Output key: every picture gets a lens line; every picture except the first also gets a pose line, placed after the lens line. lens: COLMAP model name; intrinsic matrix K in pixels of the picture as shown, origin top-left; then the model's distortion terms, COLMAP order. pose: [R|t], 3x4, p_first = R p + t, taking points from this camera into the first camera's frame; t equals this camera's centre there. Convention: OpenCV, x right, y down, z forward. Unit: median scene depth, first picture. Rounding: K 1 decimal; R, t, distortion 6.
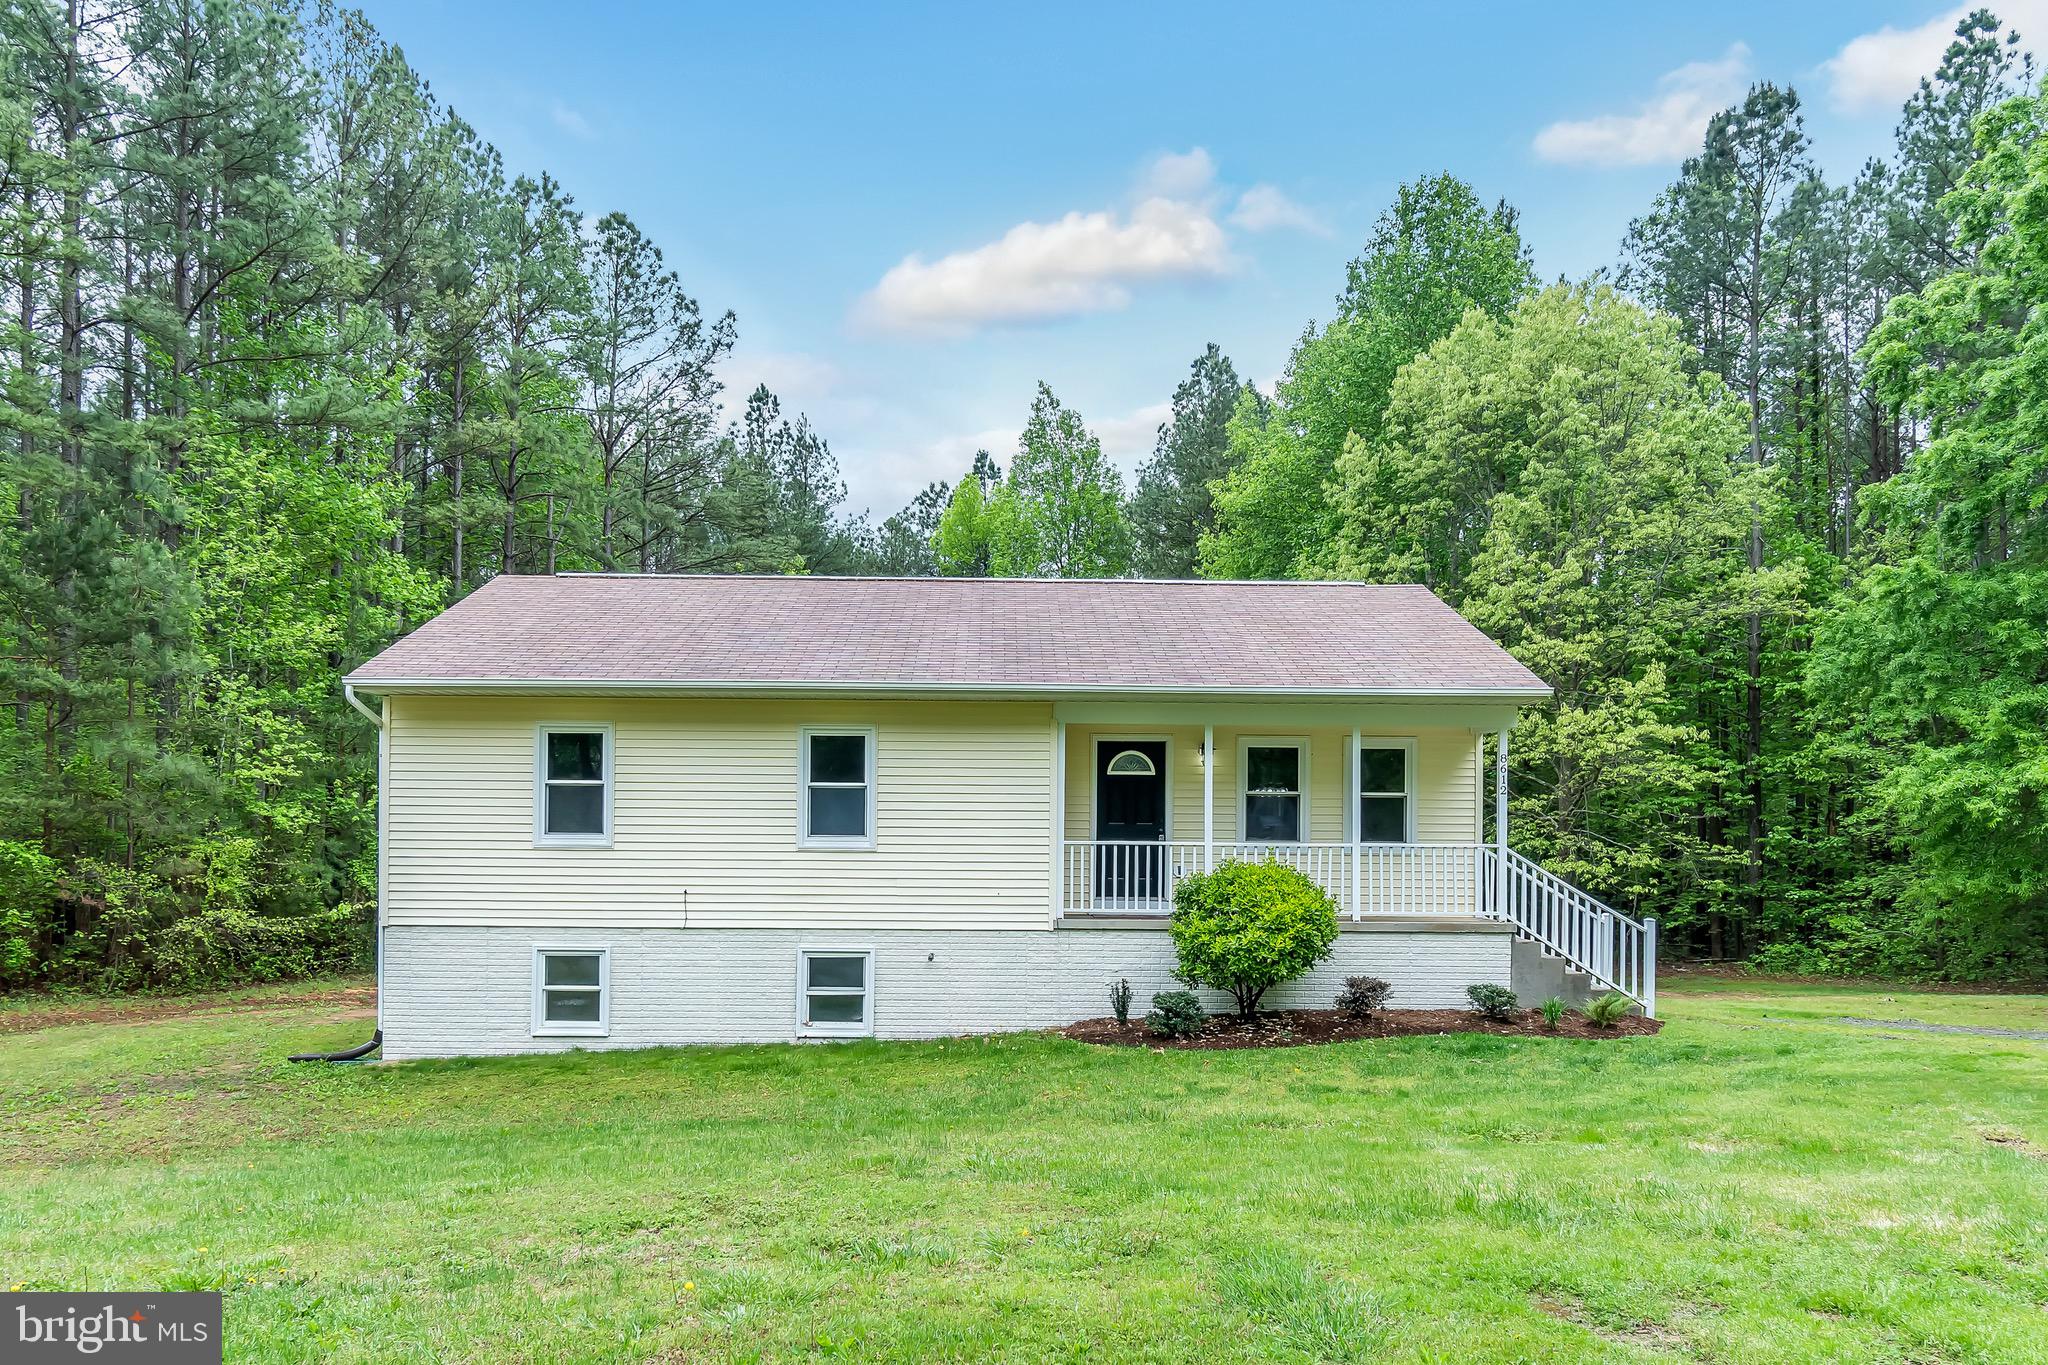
lens RADIAL K [[1192.4, 0, 1024.0], [0, 1192.4, 658.8], [0, 0, 1]] dist [-0.001543, -0.000754]
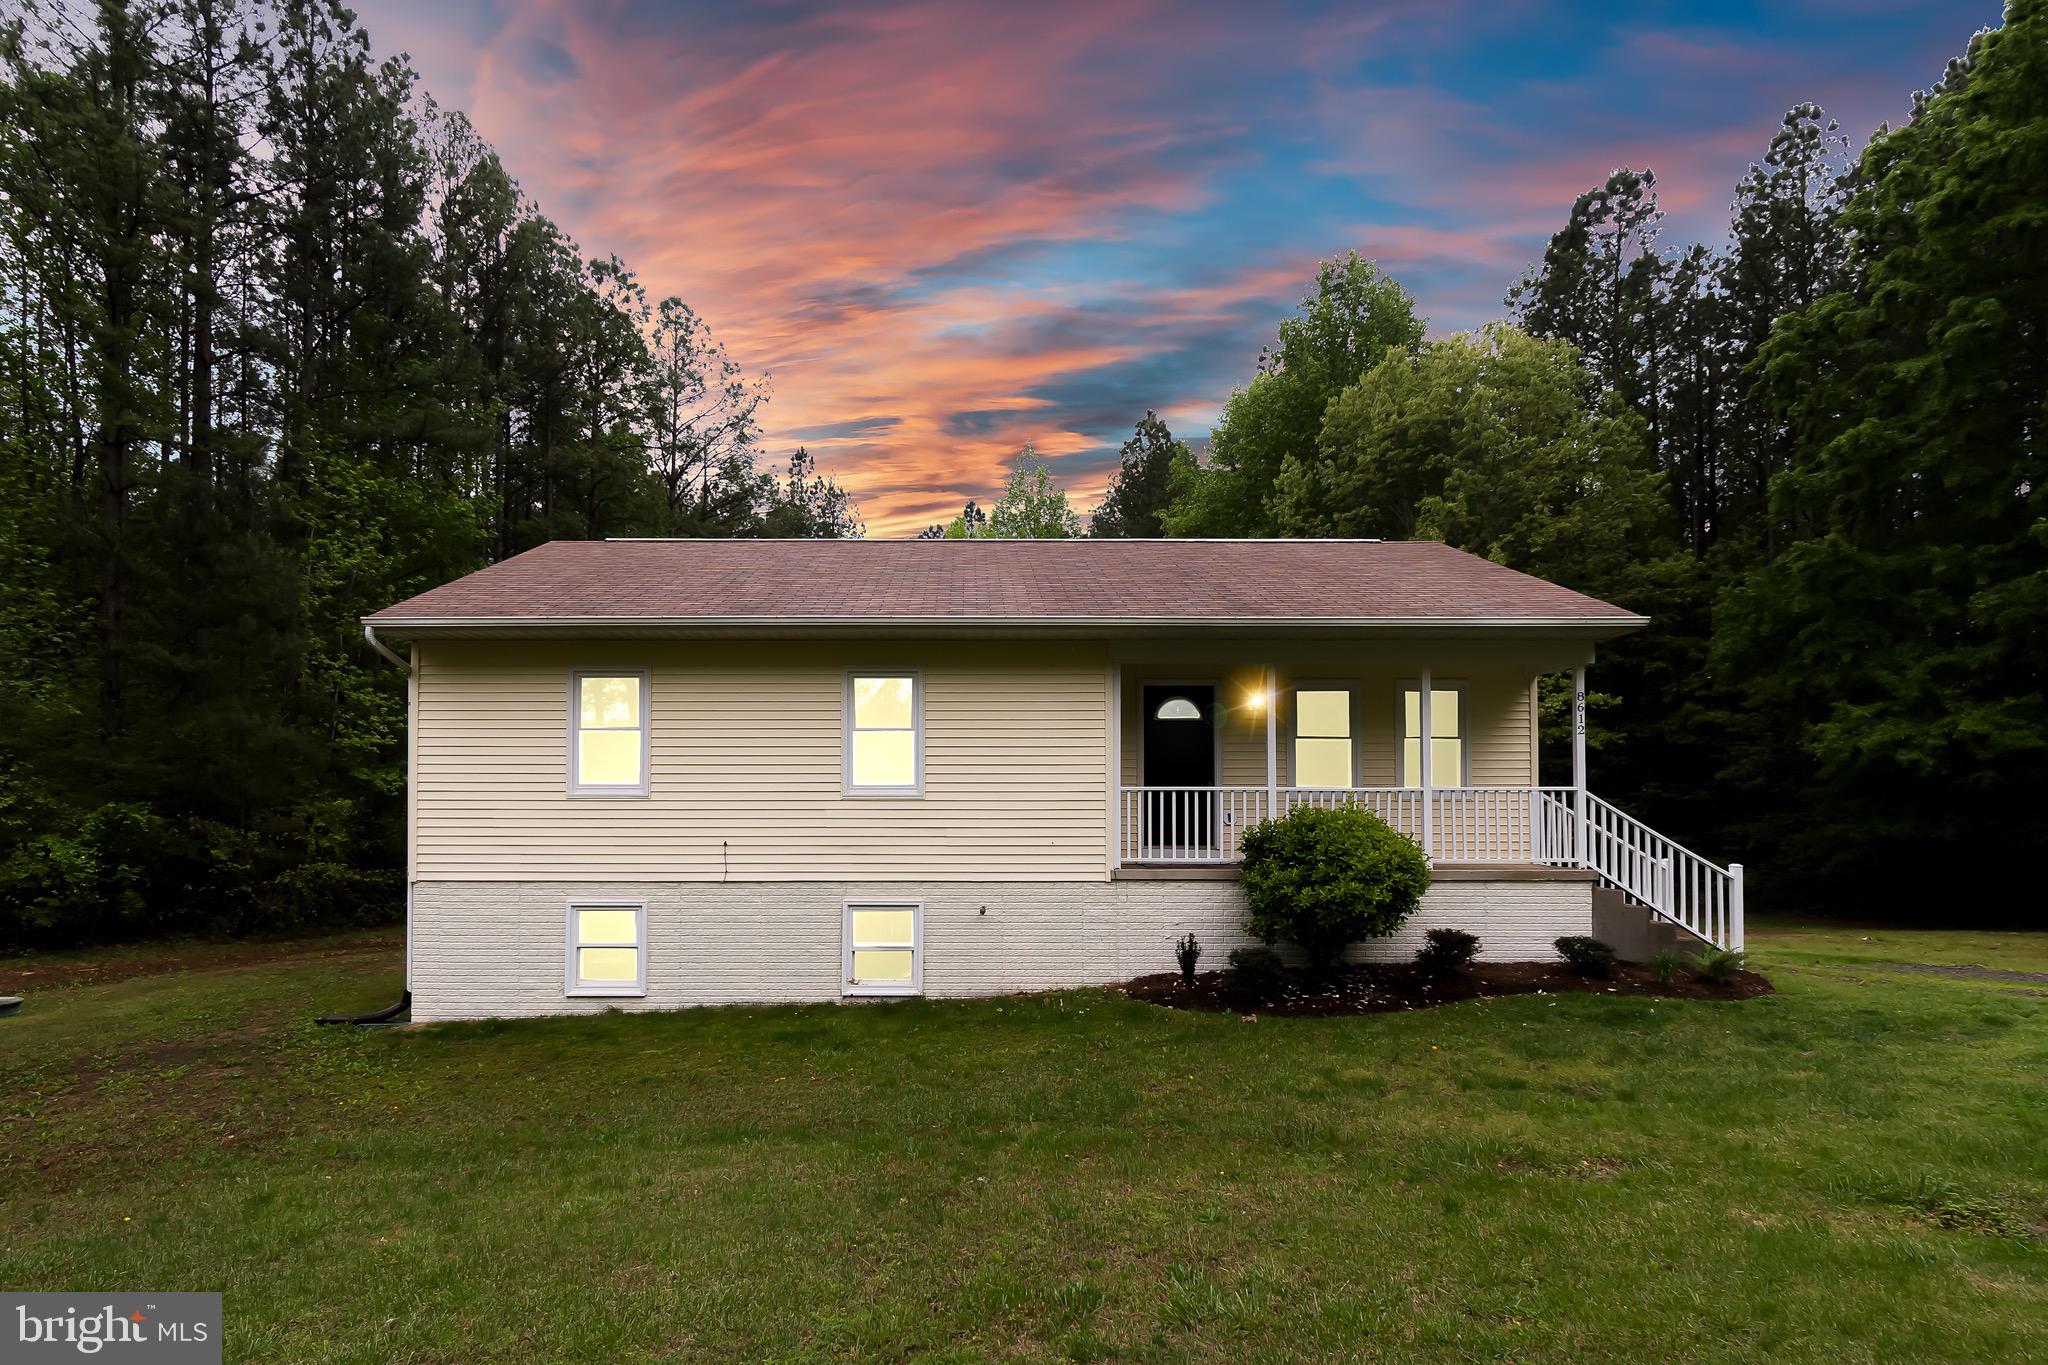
lens RADIAL K [[829.4, 0, 966.0], [0, 829.4, 666.5], [0, 0, 1]] dist [0.000631, 0.000261]
pose [[0.999775, -0.011310, -0.017933, -0.075634], [0.011027, 0.999814, -0.015795, 0.064565], [0.018109, 0.015594, 0.999714, 0.327690]]
